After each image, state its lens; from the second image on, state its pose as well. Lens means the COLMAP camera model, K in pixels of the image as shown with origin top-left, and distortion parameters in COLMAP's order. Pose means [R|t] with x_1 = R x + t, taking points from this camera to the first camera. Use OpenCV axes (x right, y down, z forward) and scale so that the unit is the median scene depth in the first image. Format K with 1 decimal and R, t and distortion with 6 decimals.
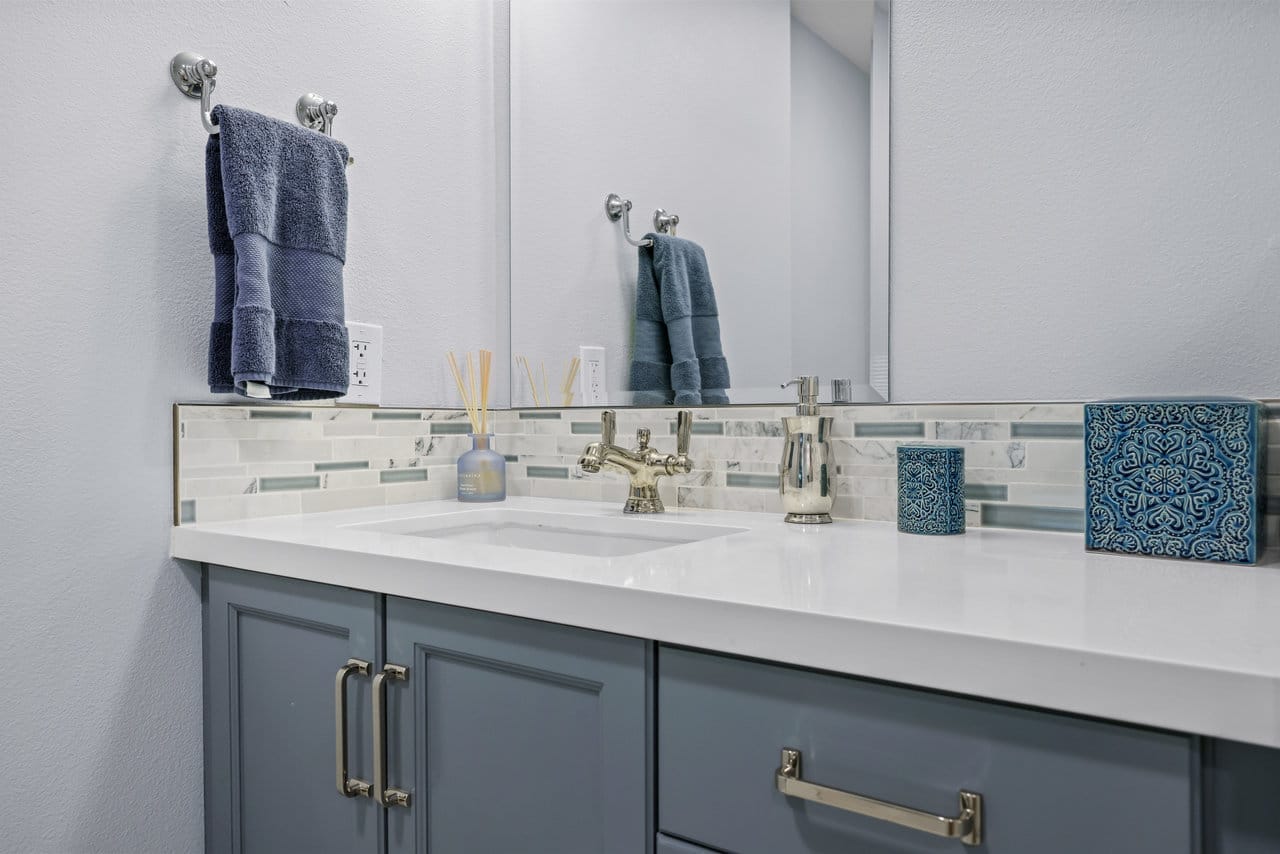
lens RADIAL K [[900.6, 0, 643.0], [0, 900.6, 421.4], [0, 0, 1]] dist [0.011768, 0.006400]
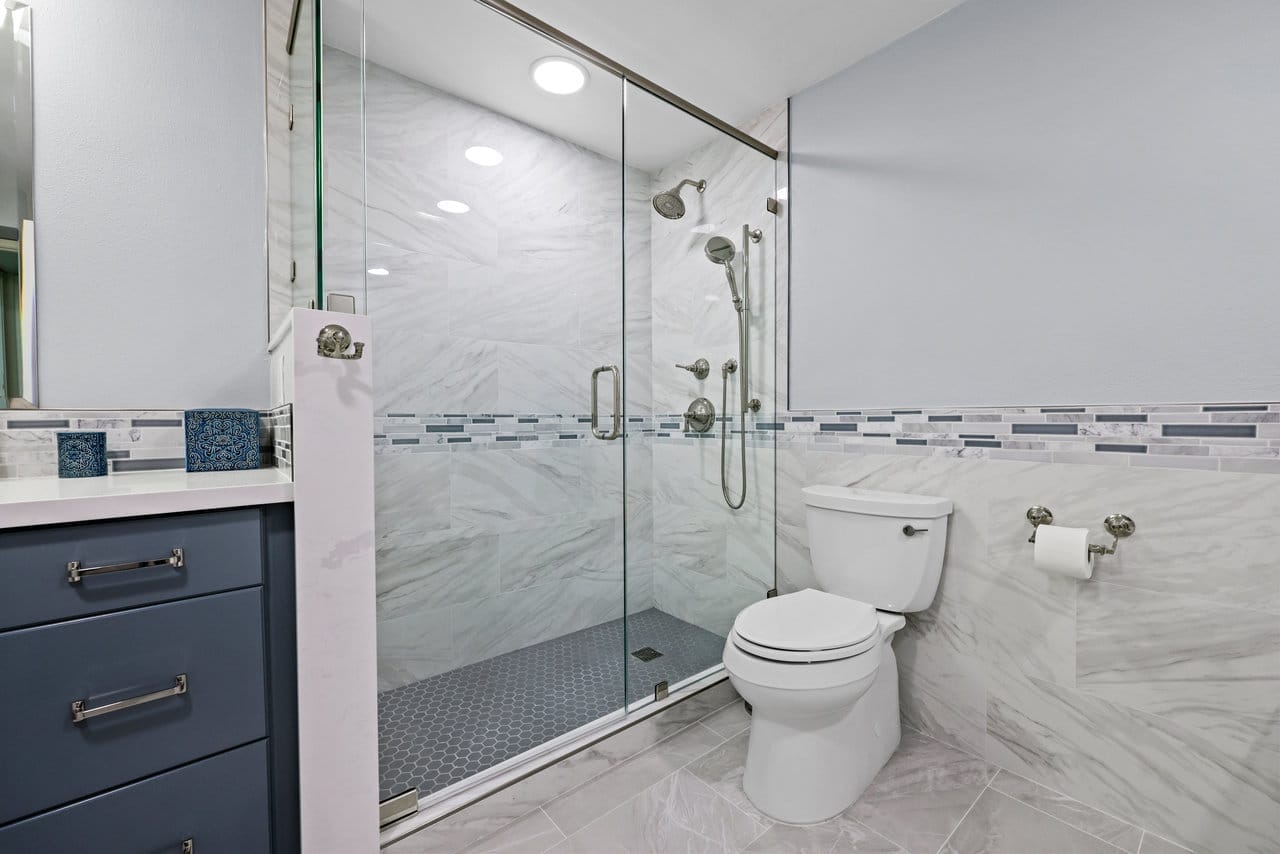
lens RADIAL K [[514.6, 0, 627.6], [0, 514.6, 426.5], [0, 0, 1]] dist [-0.000829, 0.000748]
pose [[0.265115, -0.011137, 0.964152, -0.349039], [0.012266, 0.999891, 0.008177, 0.017724], [-0.964139, 0.009659, 0.265223, -0.328344]]
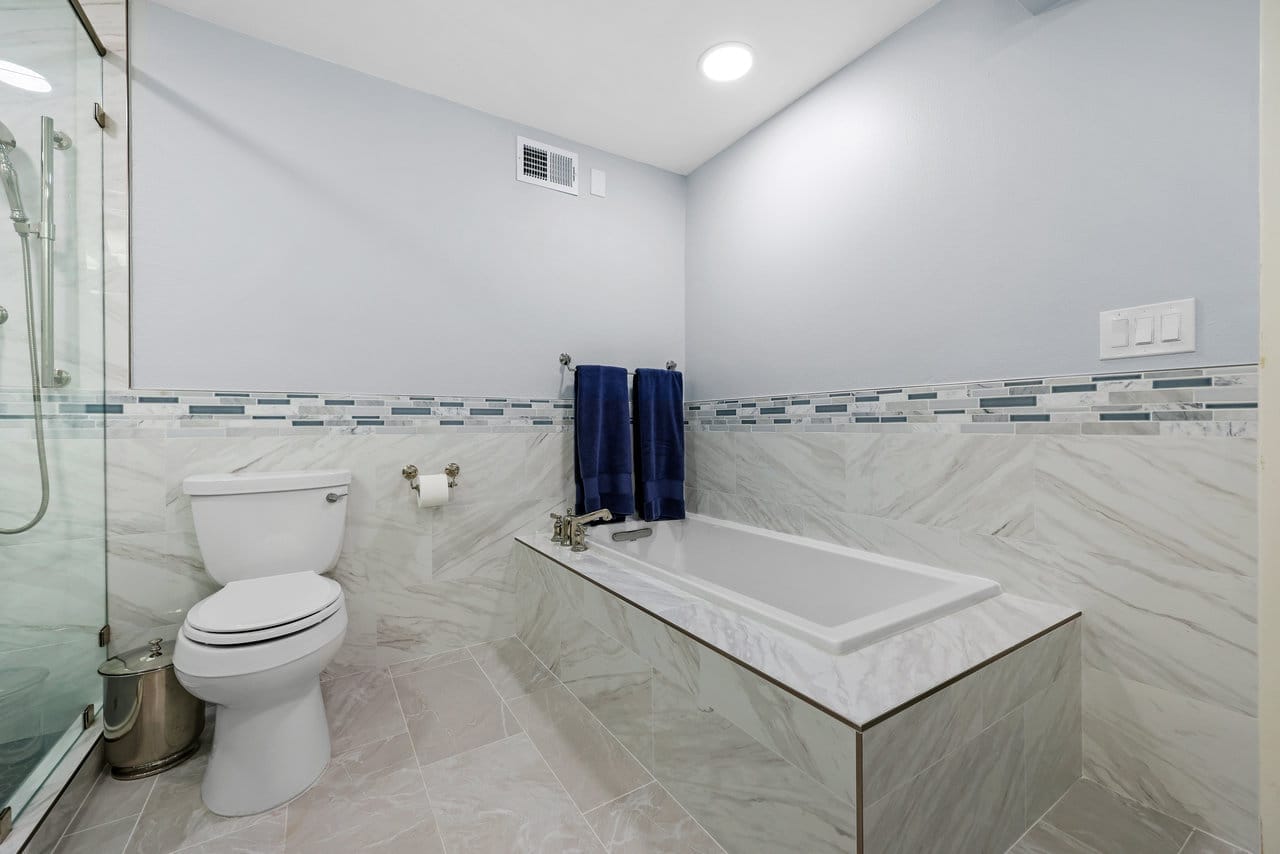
lens RADIAL K [[514.6, 0, 639.8], [0, 514.6, 426.8], [0, 0, 1]] dist [-0.000829, 0.000748]
pose [[-0.928329, 0.008406, 0.371665, -0.299560], [0.013149, 0.999861, 0.010229, 0.083503], [-0.371527, 0.014382, -0.928311, 0.315586]]
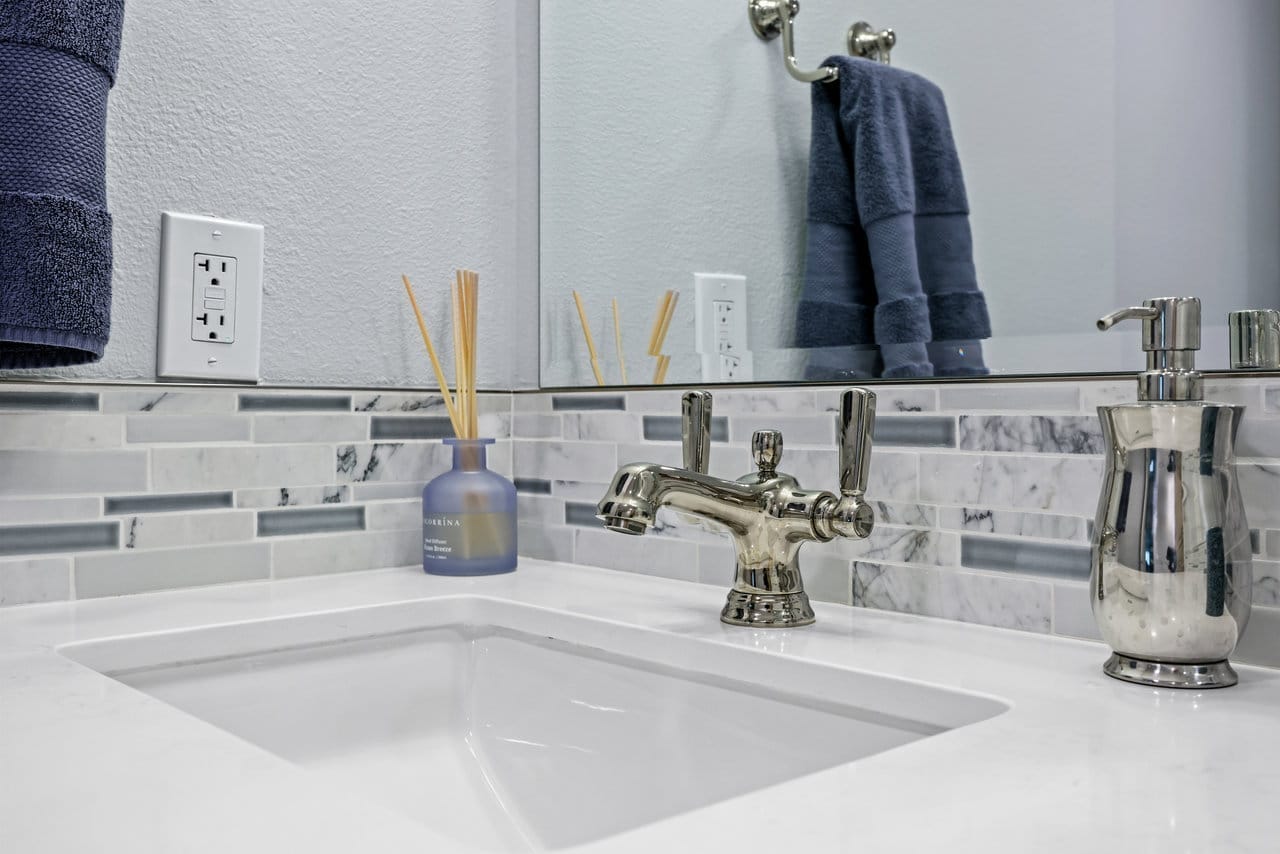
lens RADIAL K [[1201.3, 0, 644.5], [0, 1201.3, 423.3], [0, 0, 1]] dist [0.005338, 0.000000]
pose [[0.979010, 0.004383, -0.203764, 0.061554], [-0.002729, 0.999961, 0.008398, -0.000956], [0.203793, -0.007666, 0.978984, 0.408123]]
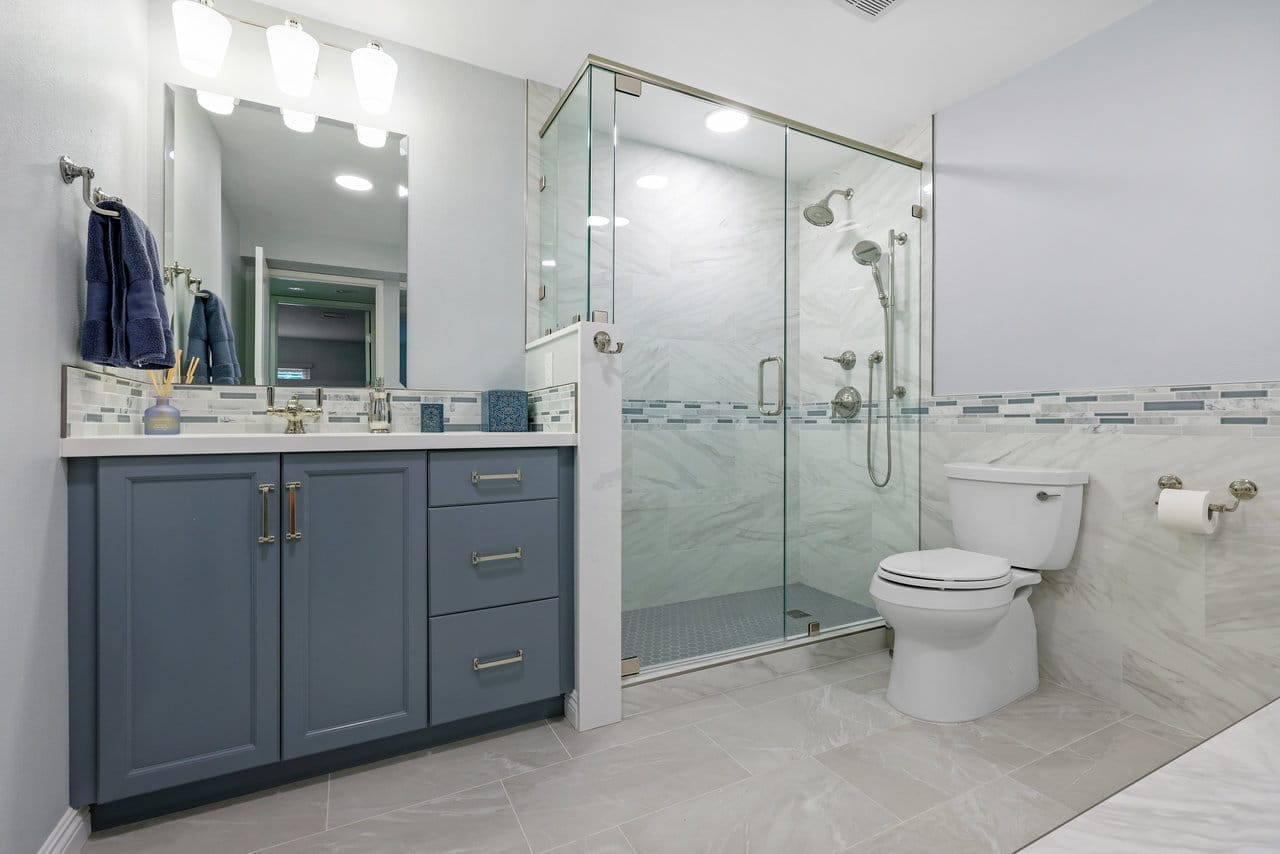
lens RADIAL K [[561.5, 0, 640.3], [0, 561.5, 420.7], [0, 0, 1]] dist [0.009737, -0.003618]
pose [[0.451650, 0.007426, 0.892164, -0.837532], [0.004293, 0.999936, -0.010496, 0.086961], [-0.892185, 0.008570, 0.451589, -0.363548]]
